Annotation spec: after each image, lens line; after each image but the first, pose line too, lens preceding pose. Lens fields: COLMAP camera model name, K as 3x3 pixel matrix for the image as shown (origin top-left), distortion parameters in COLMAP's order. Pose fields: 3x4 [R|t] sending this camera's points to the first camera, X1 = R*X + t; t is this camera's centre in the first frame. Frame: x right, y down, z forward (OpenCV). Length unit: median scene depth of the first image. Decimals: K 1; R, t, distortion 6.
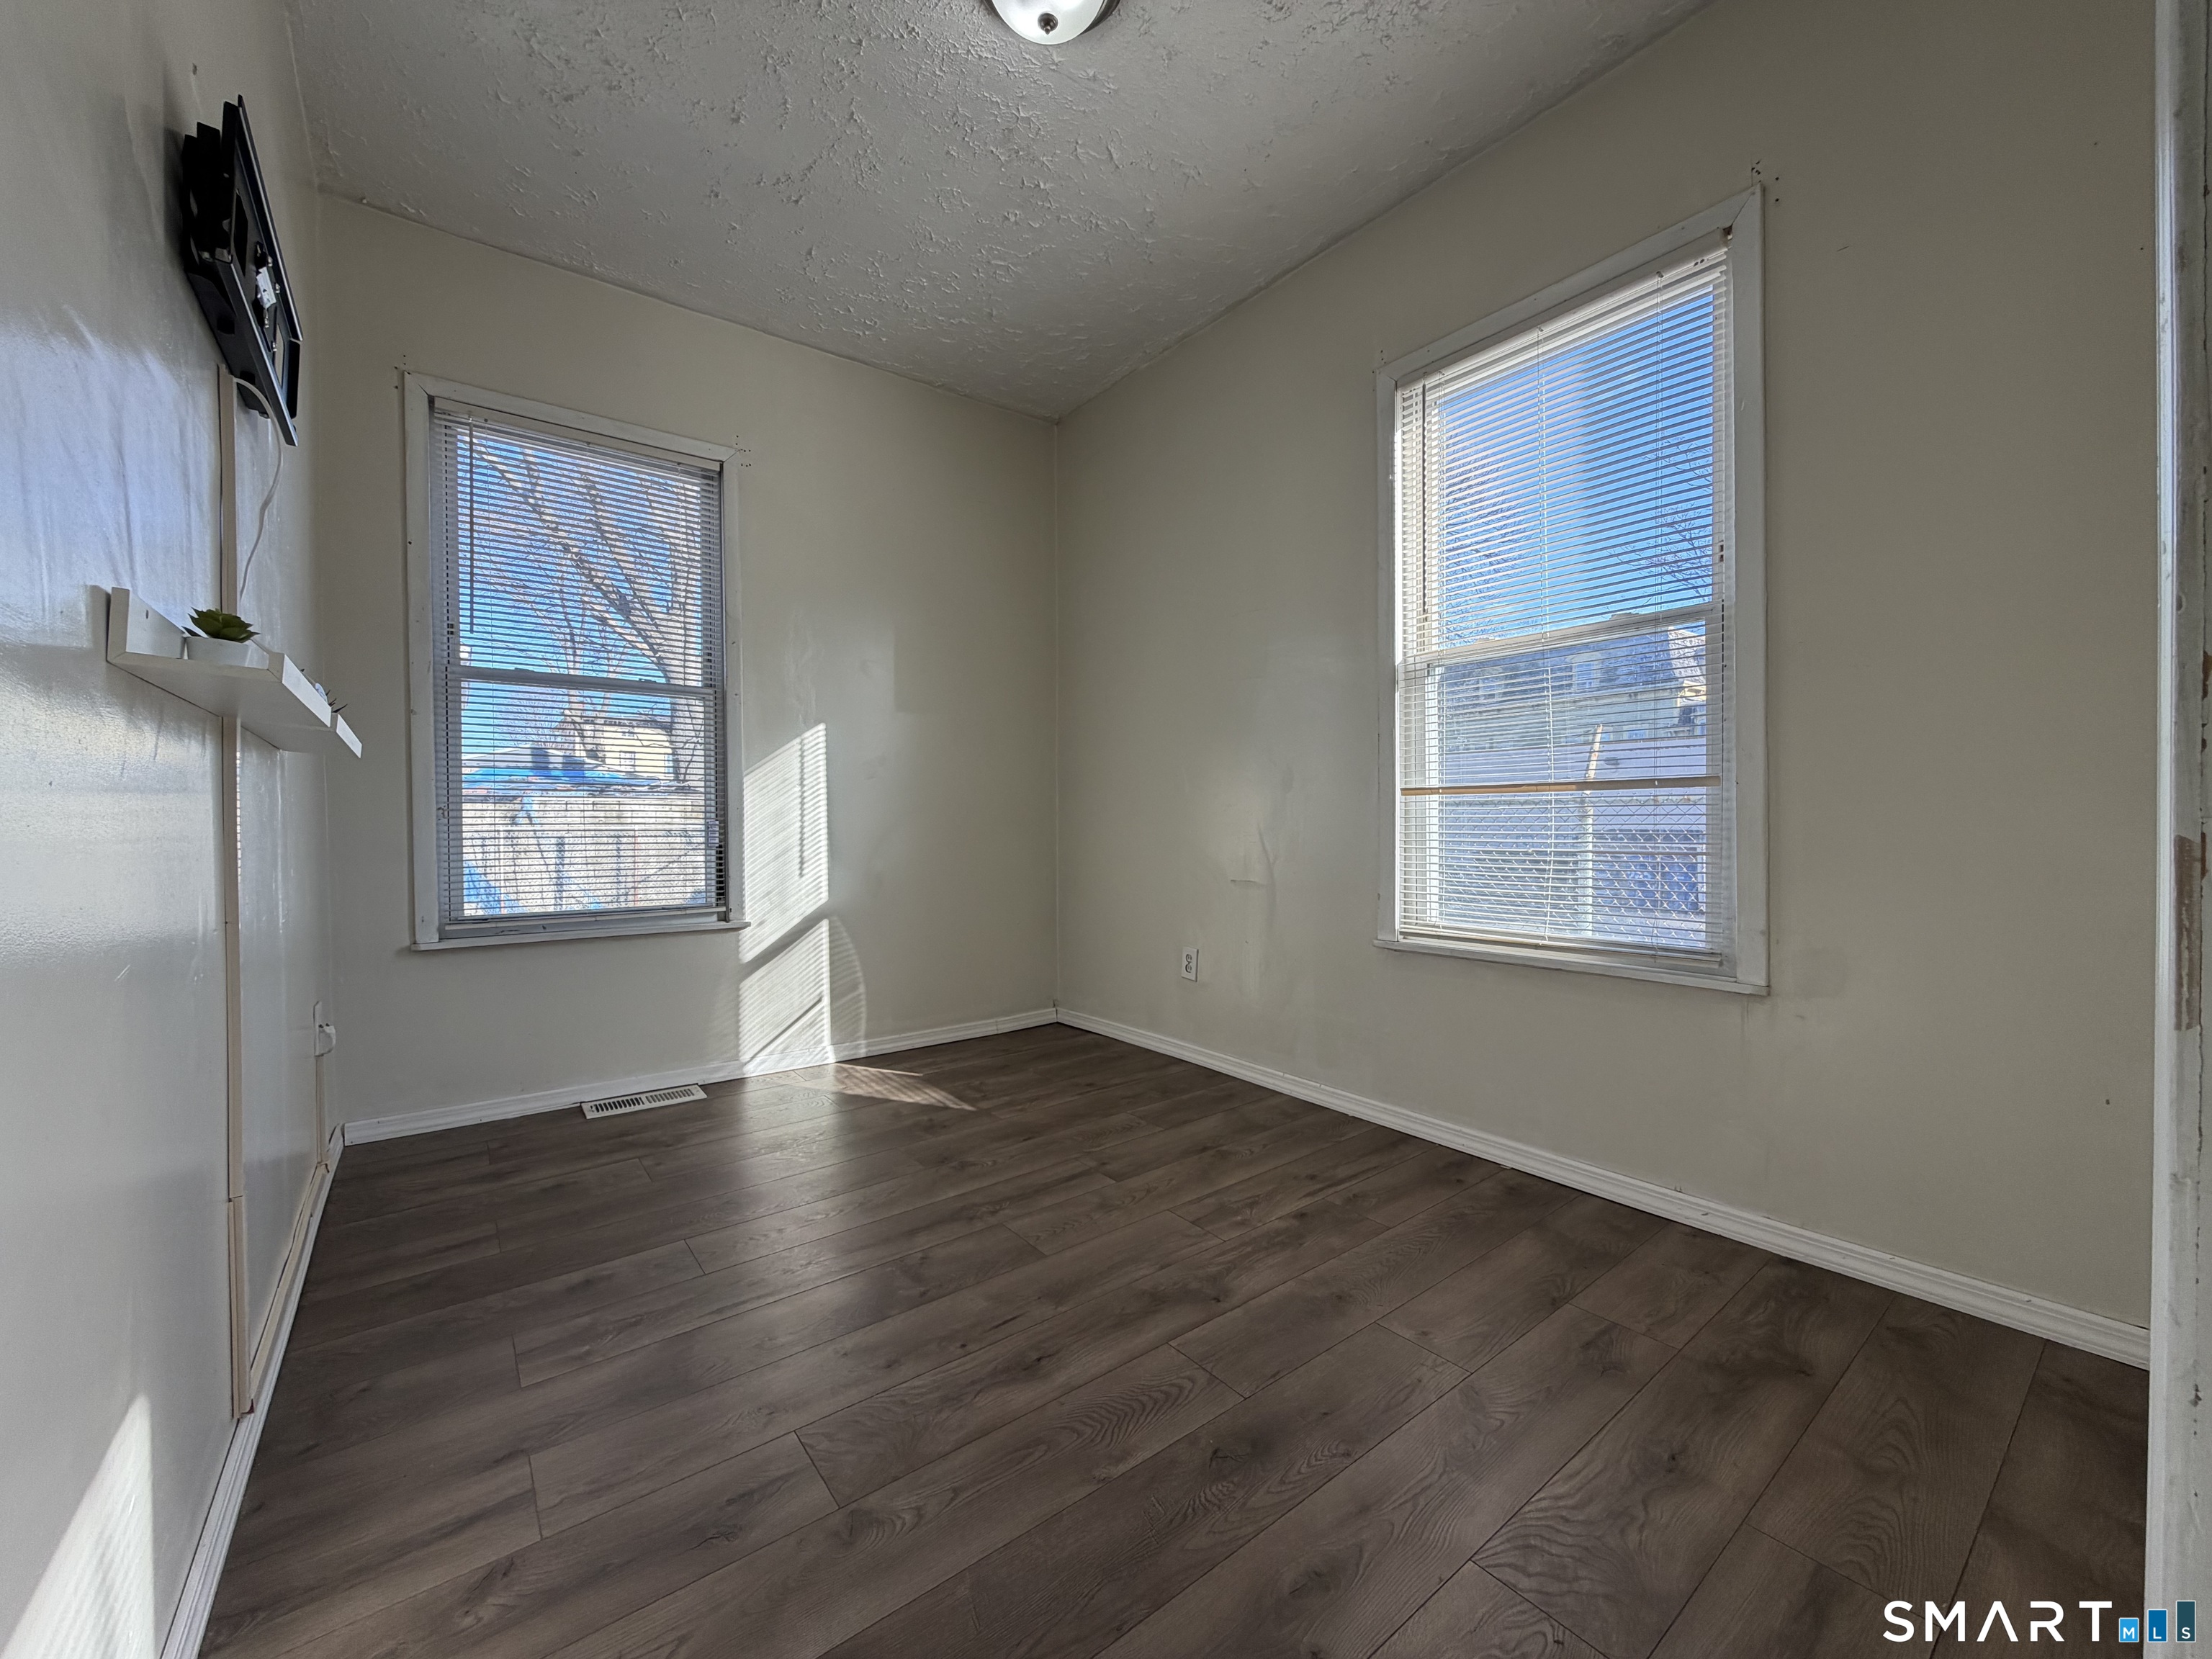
lens RADIAL K [[878.5, 0, 1106.0], [0, 878.5, 829.5], [0, 0, 1]] dist [0.002298, 0.000175]
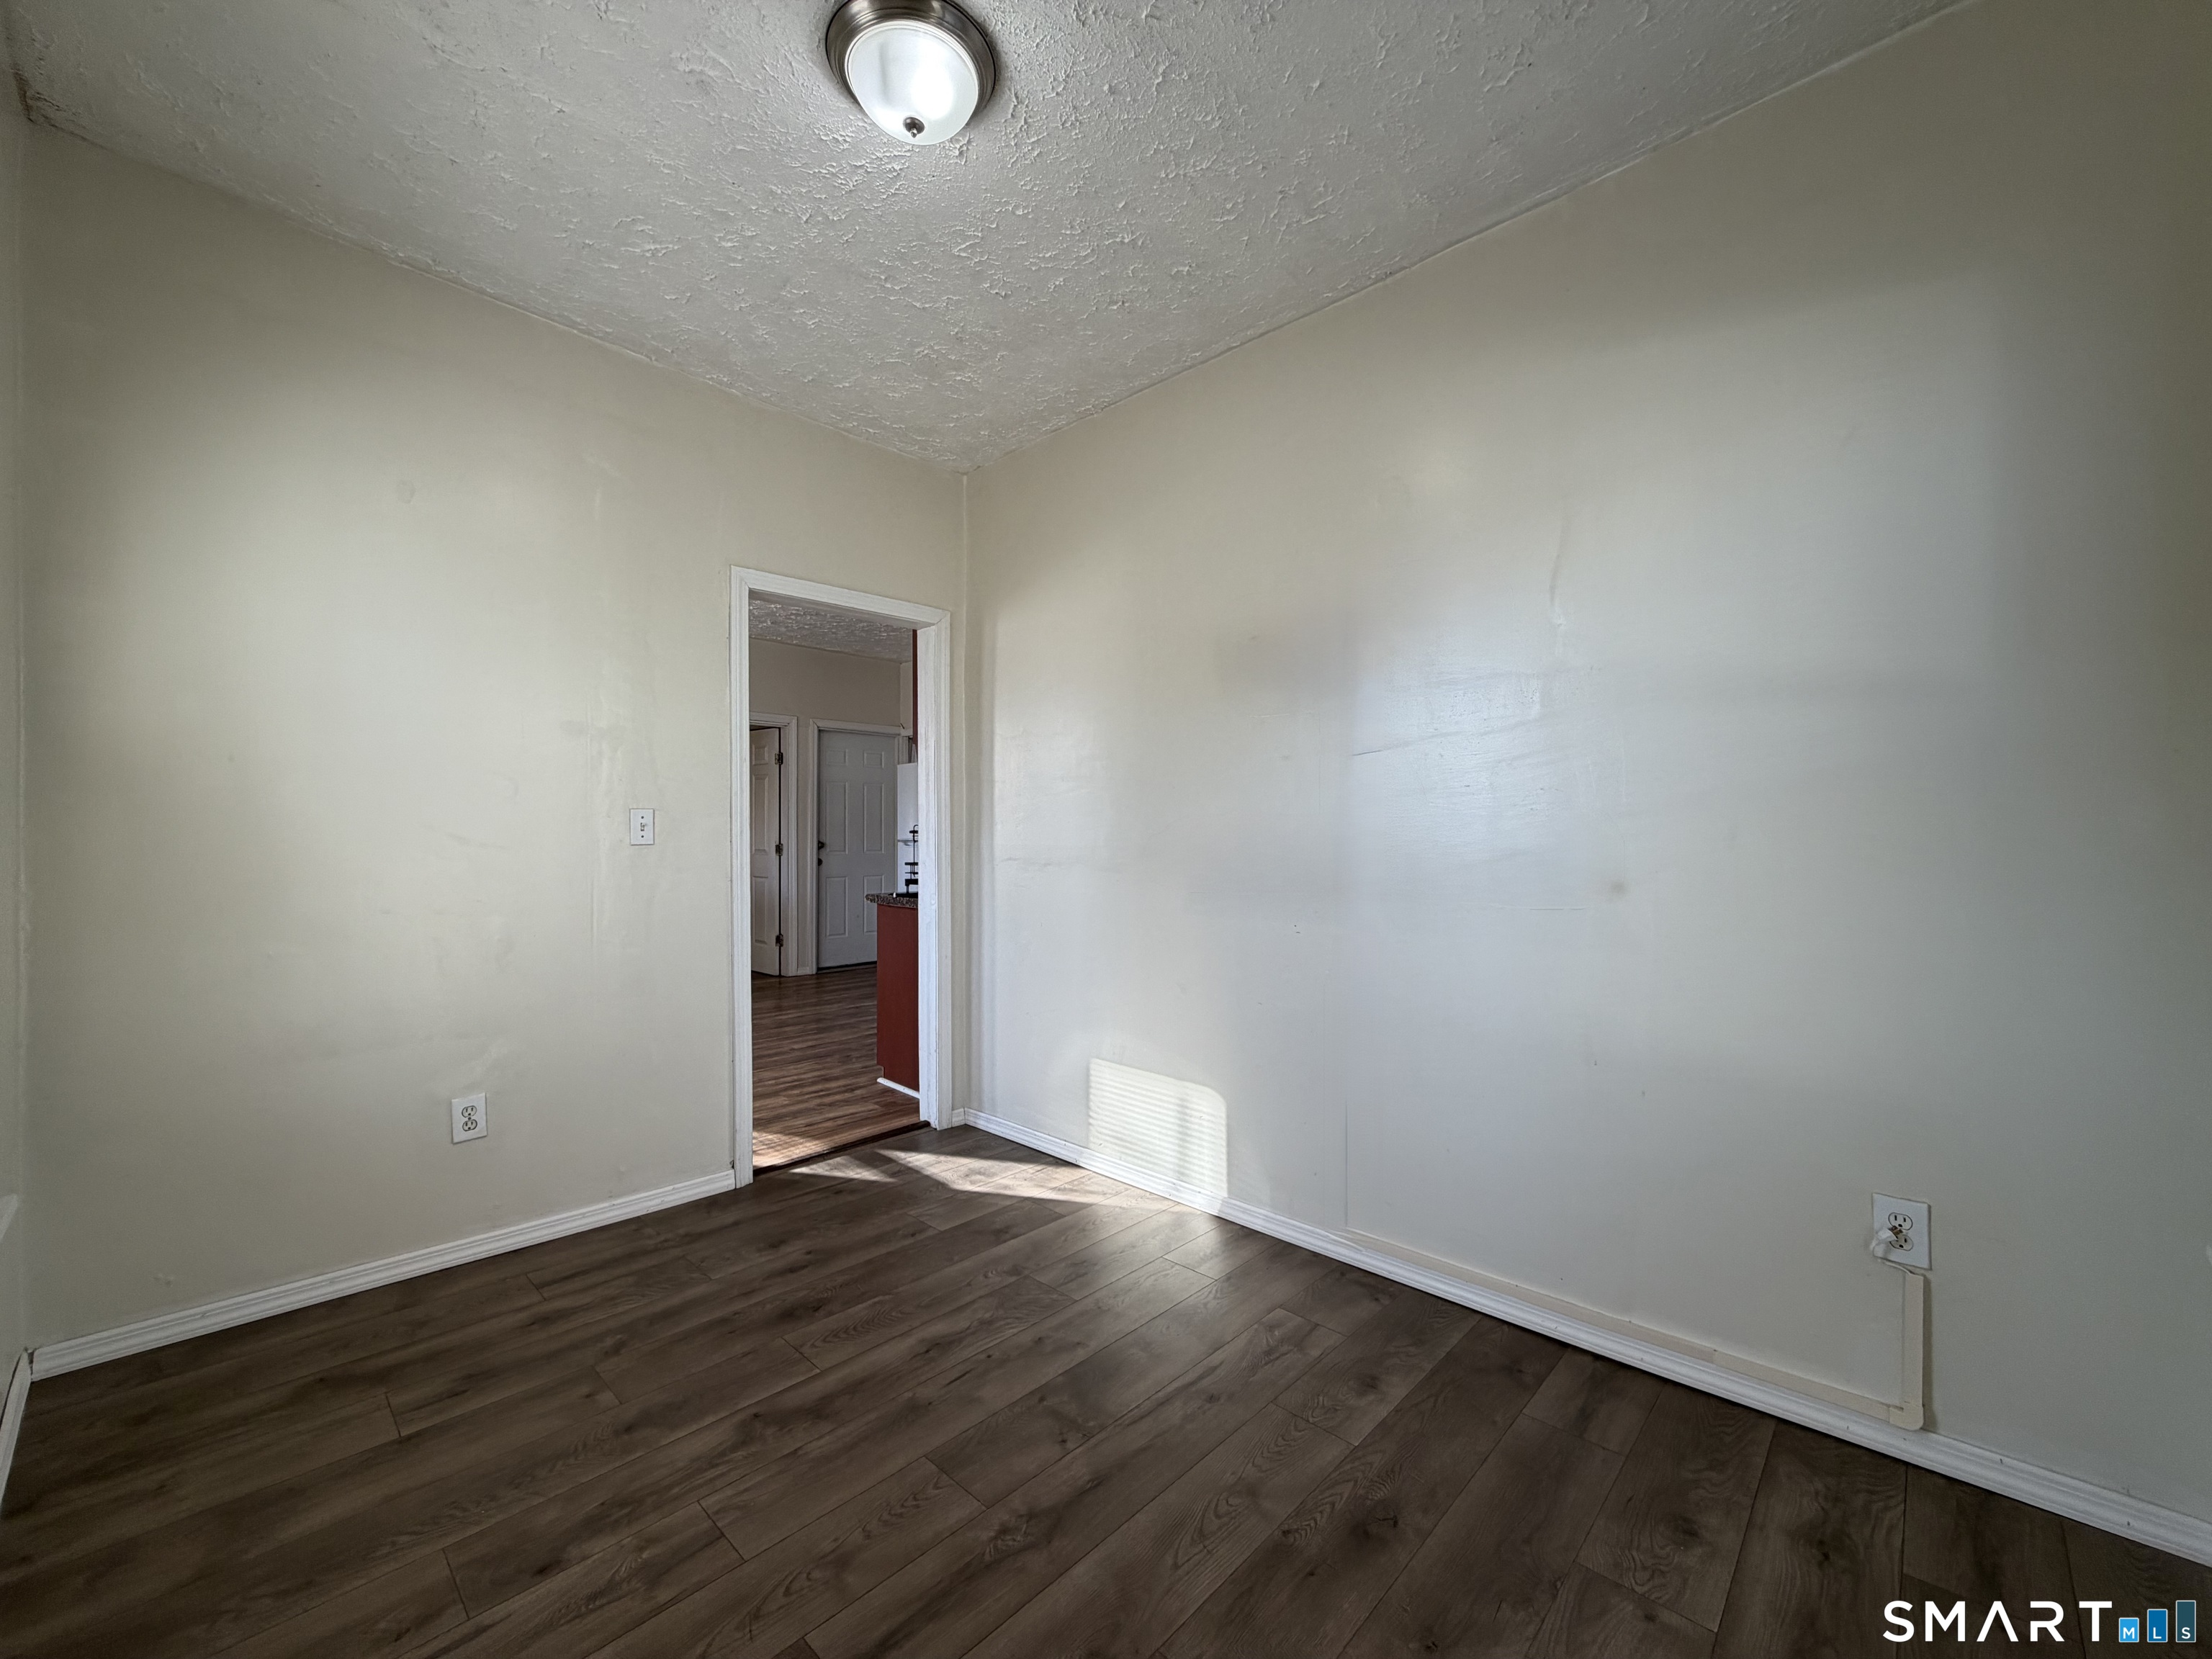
lens RADIAL K [[878.5, 0, 1106.0], [0, 878.5, 829.5], [0, 0, 1]] dist [0.002298, 0.000175]
pose [[-0.987802, 0.005682, -0.155612, -0.122599], [0.004428, 0.999955, 0.008399, -0.163809], [0.155653, 0.007608, -0.987782, 2.056058]]
